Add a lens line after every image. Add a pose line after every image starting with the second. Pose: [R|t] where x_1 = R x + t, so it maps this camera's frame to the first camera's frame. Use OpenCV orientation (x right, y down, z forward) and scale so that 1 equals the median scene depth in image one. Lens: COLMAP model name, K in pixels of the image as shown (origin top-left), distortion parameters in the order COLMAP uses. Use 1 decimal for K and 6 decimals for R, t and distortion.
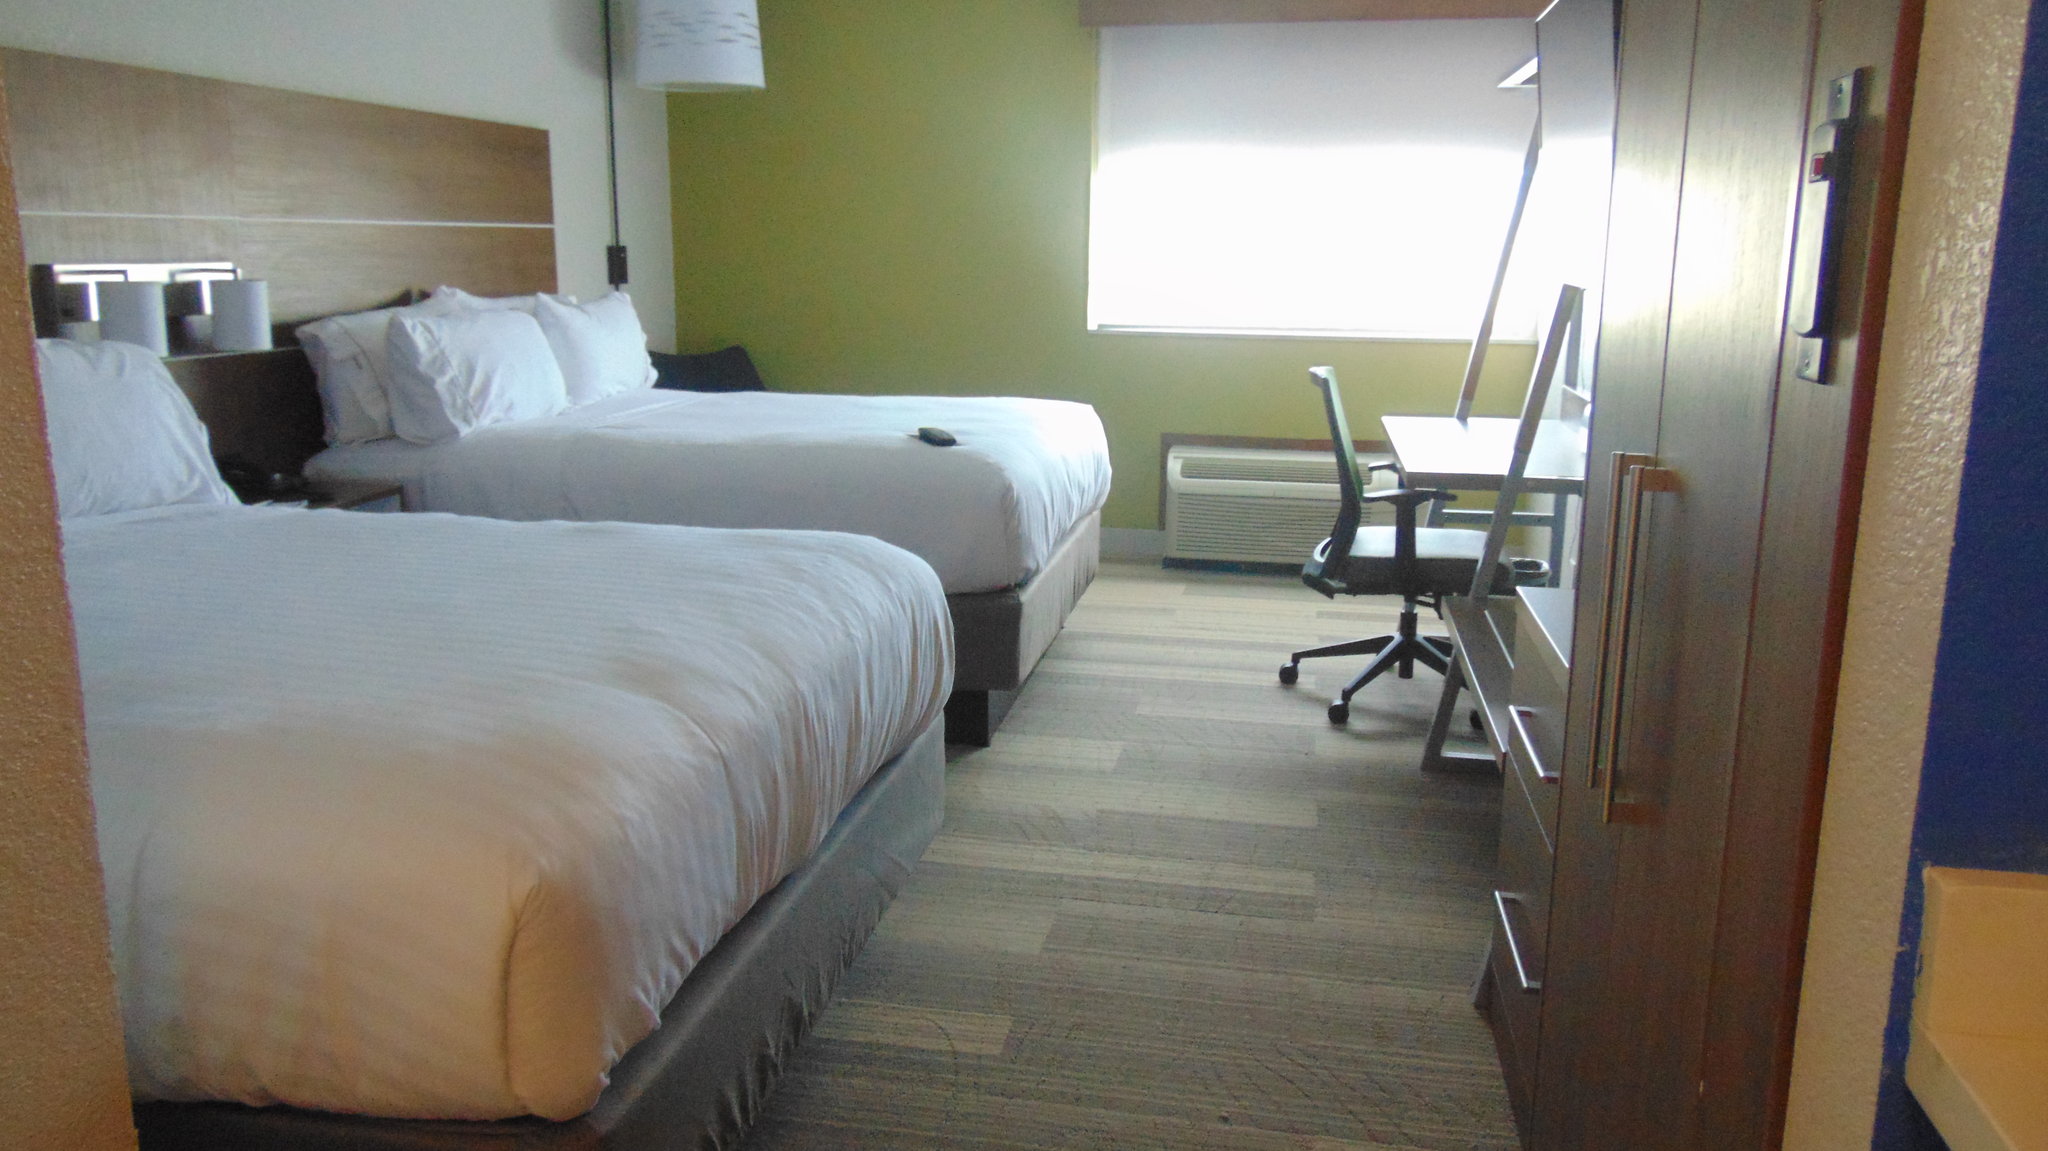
lens RADIAL K [[1536.0, 0, 1020.0], [0, 1536.0, 562.4], [0, 0, 1]] dist [-0.037783, 0.081743]
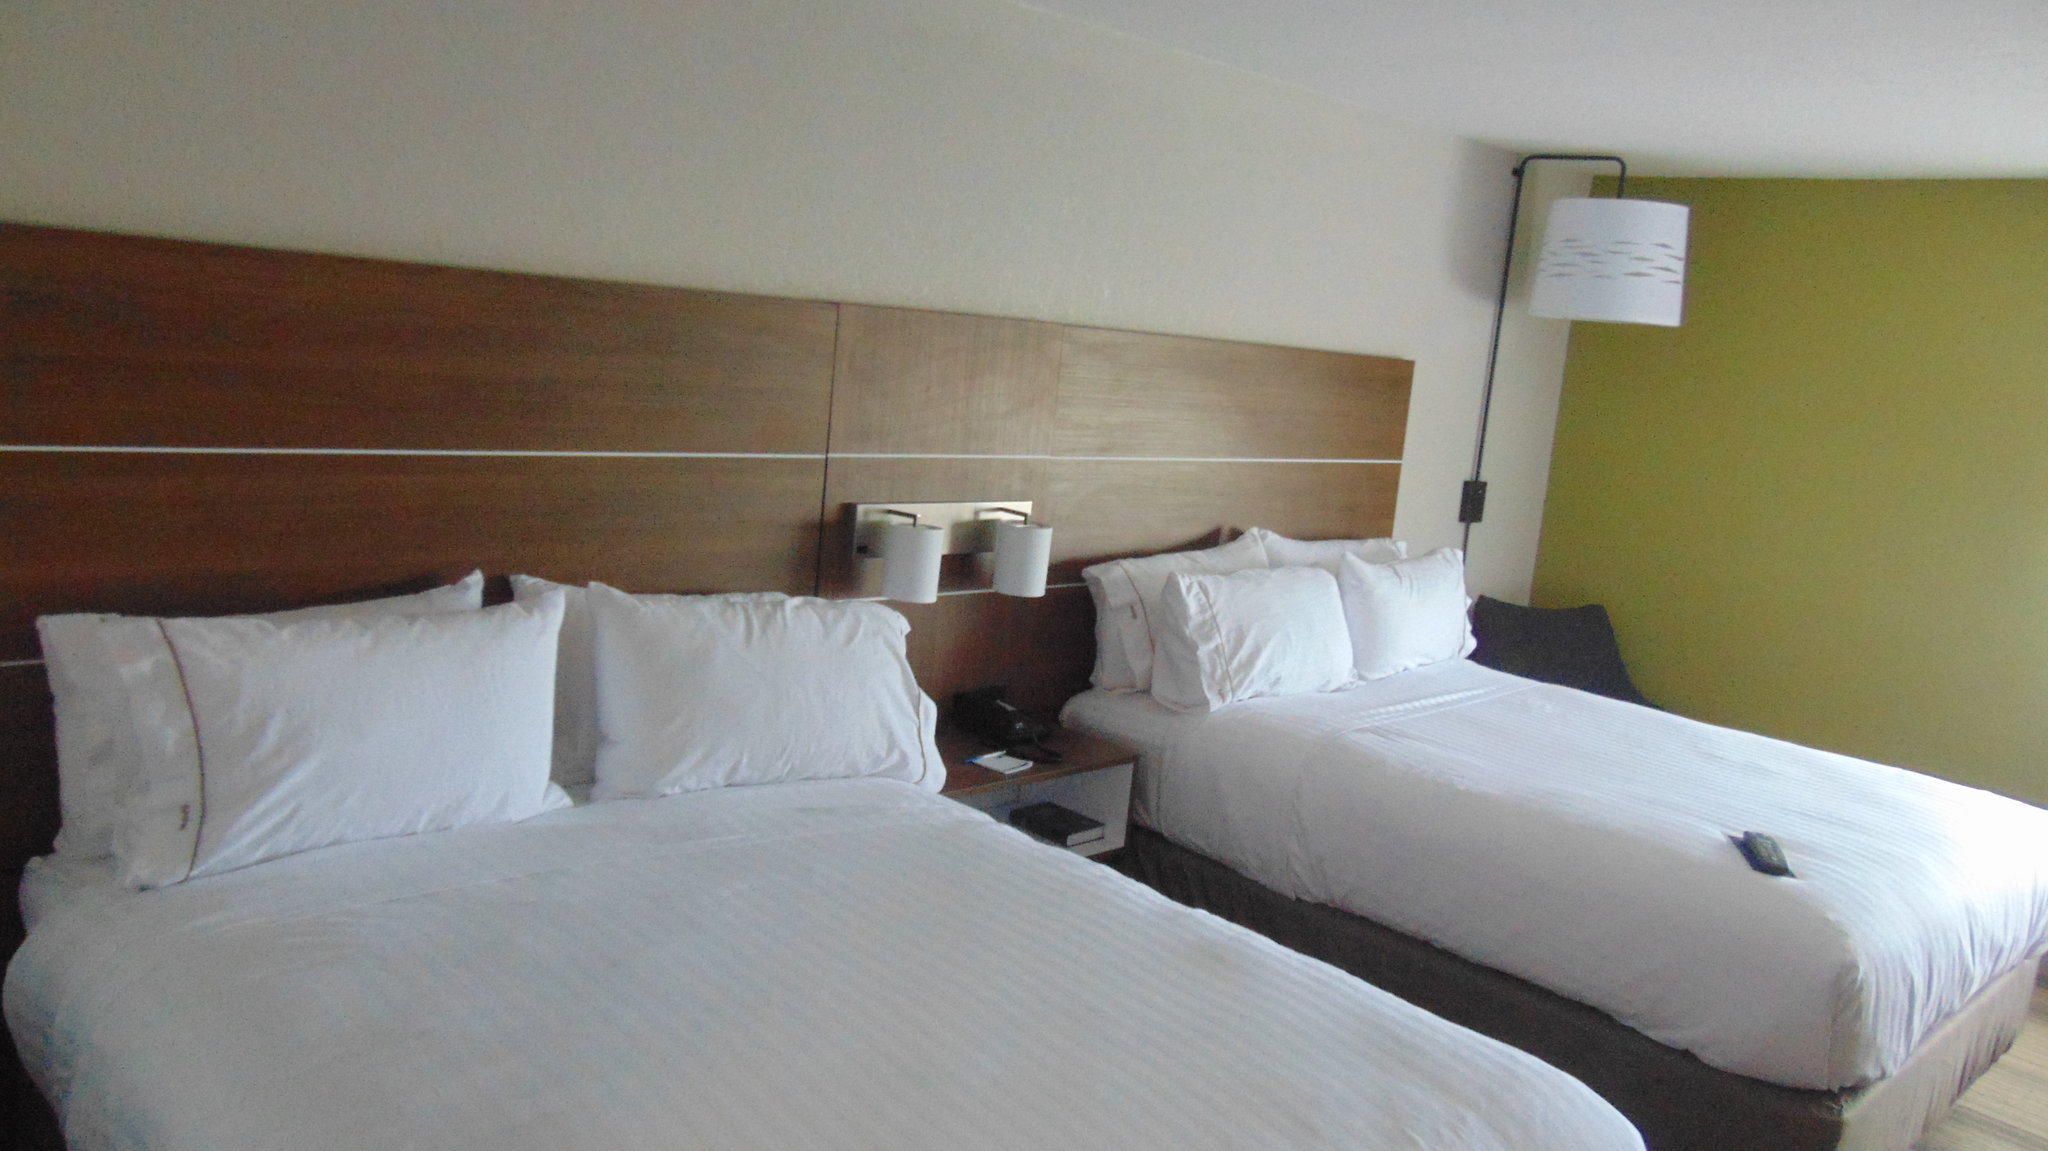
lens RADIAL K [[1536.0, 0, 1020.0], [0, 1536.0, 562.4], [0, 0, 1]] dist [-0.037783, 0.081743]
pose [[0.817697, 0.163387, -0.551976, 0.036787], [-0.208022, 0.977946, -0.018689, -0.127138], [0.536748, 0.130105, 0.833651, 0.151645]]
